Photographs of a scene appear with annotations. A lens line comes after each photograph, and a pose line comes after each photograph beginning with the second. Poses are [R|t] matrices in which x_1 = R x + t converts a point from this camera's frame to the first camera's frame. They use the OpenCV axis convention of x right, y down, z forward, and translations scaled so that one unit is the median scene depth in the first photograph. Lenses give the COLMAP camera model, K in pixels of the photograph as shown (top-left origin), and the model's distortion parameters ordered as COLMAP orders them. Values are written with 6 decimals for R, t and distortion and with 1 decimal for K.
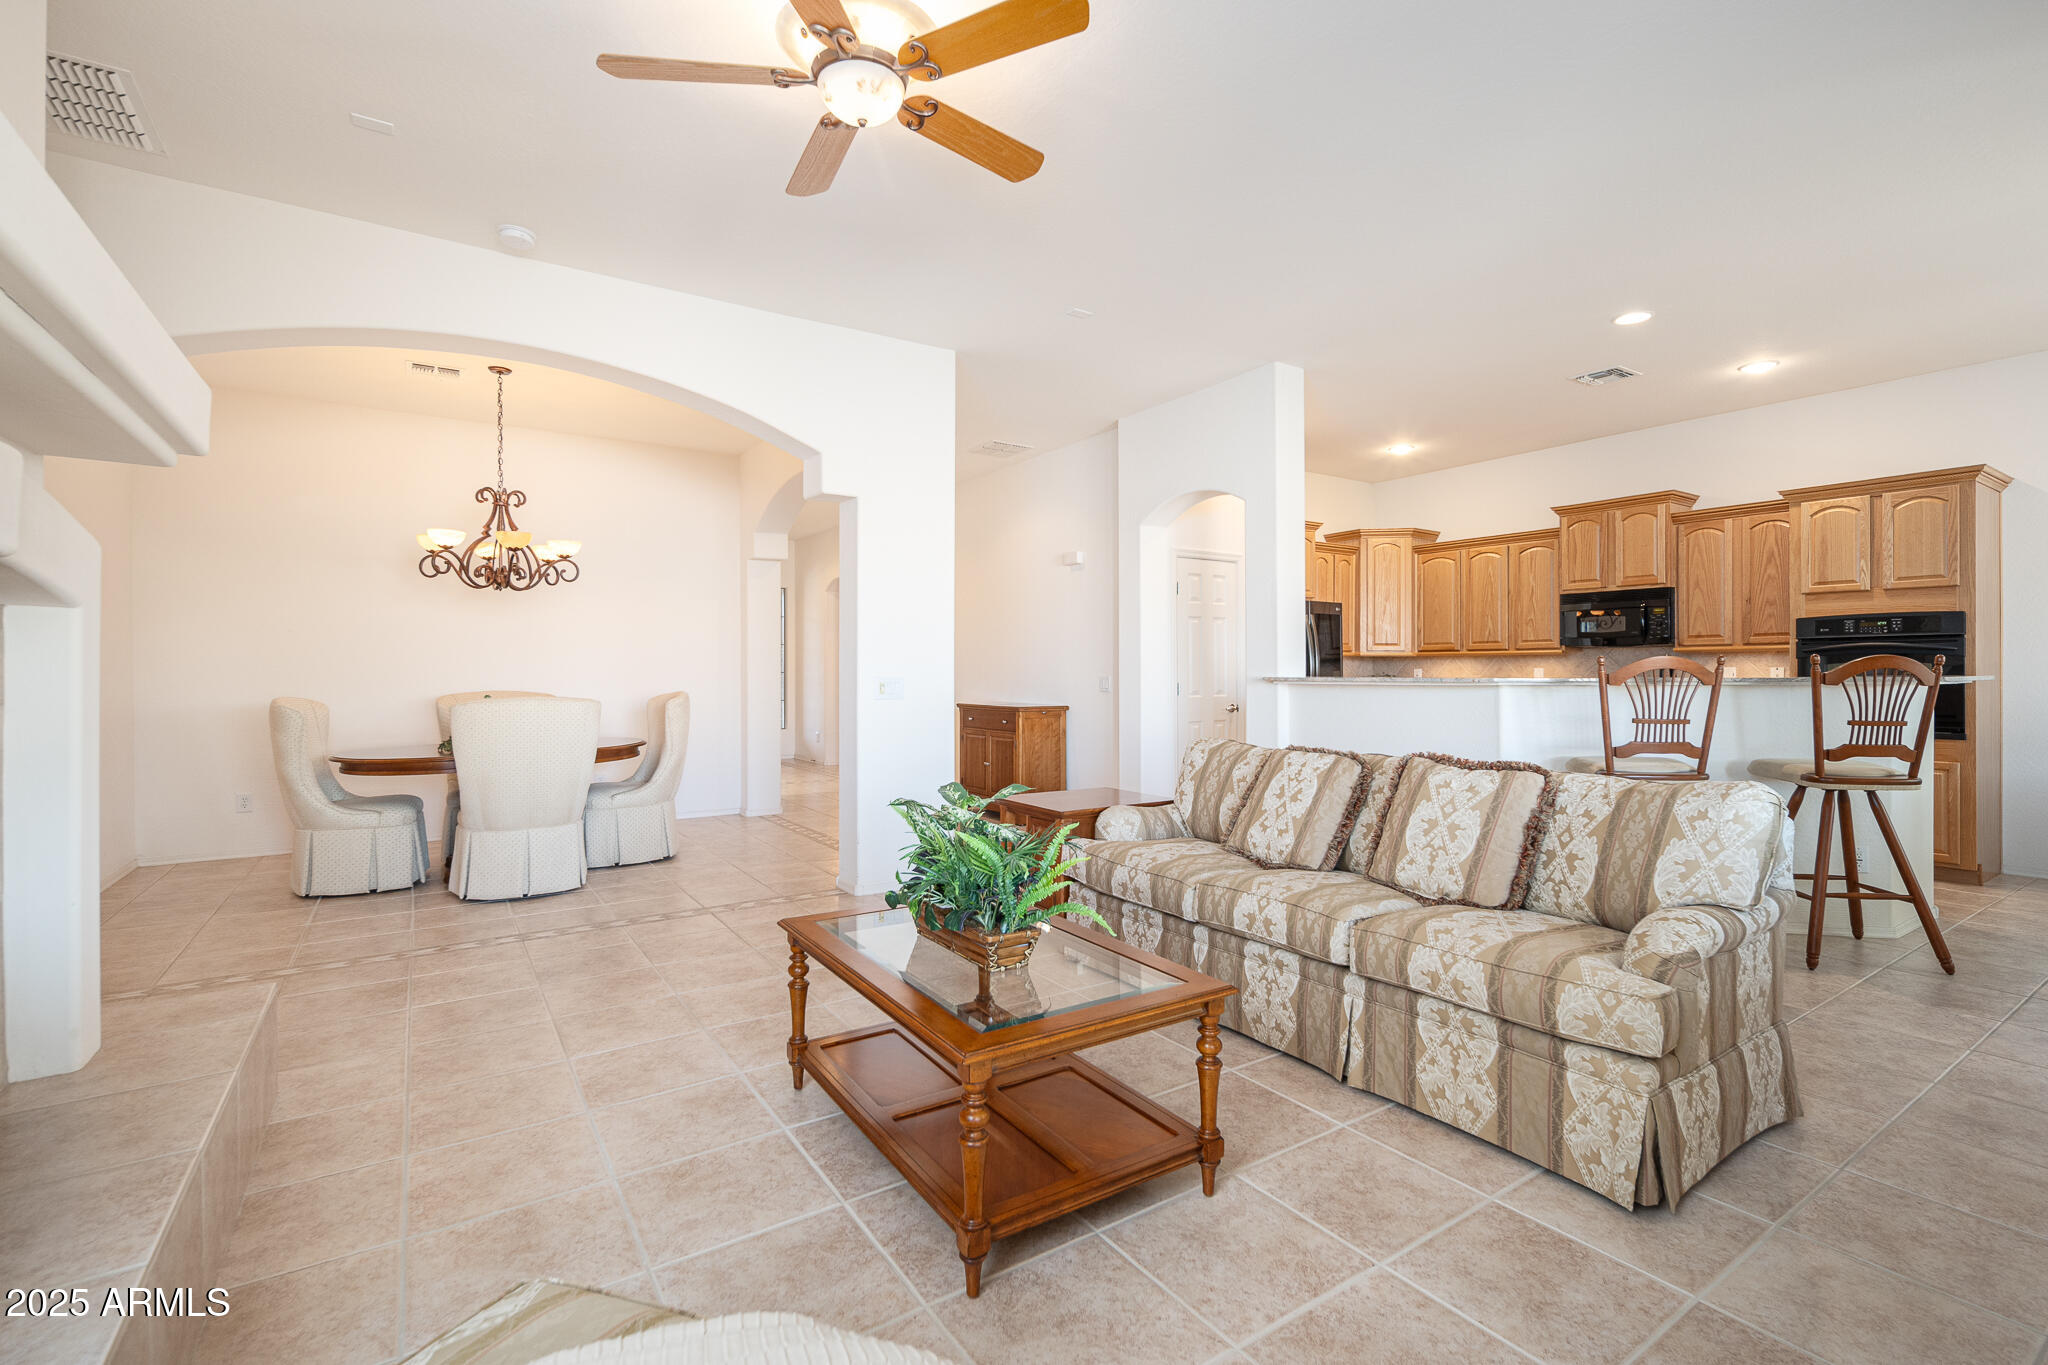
lens RADIAL K [[907.1, 0, 1024.6], [0, 907.1, 657.5], [0, 0, 1]] dist [0.001383, 0.000290]
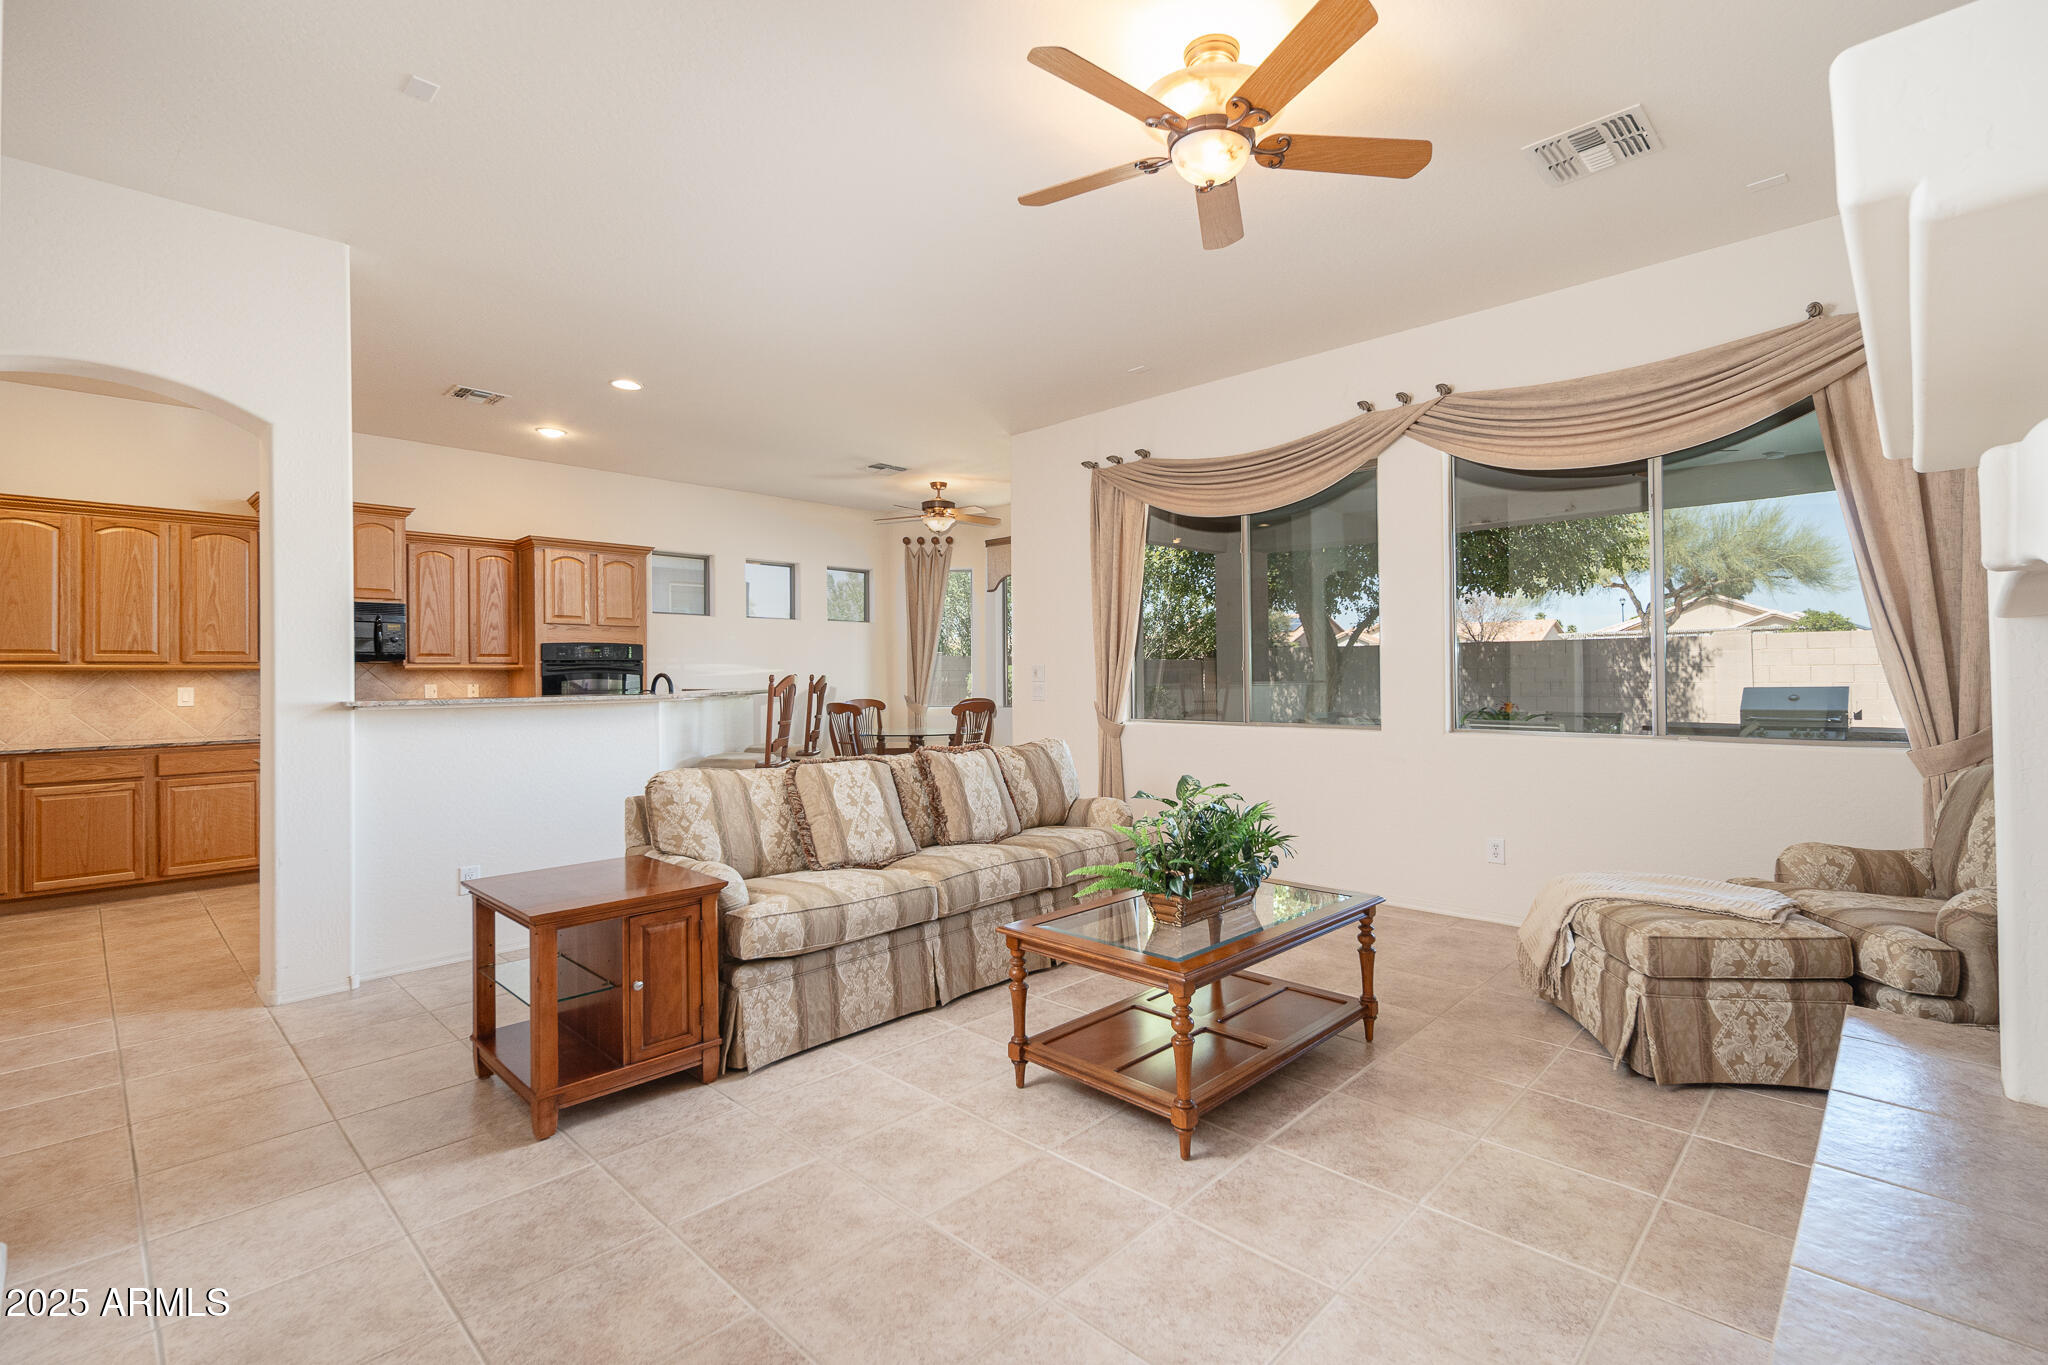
lens RADIAL K [[931.0, 0, 1024.0], [0, 931.0, 682.5], [0, 0, 1]] dist [-0.000383, -0.000096]
pose [[-0.220875, -0.008679, 0.975263, -0.463125], [-0.005581, 0.999955, 0.007634, -0.001968], [-0.975286, -0.003757, -0.220914, 0.565430]]
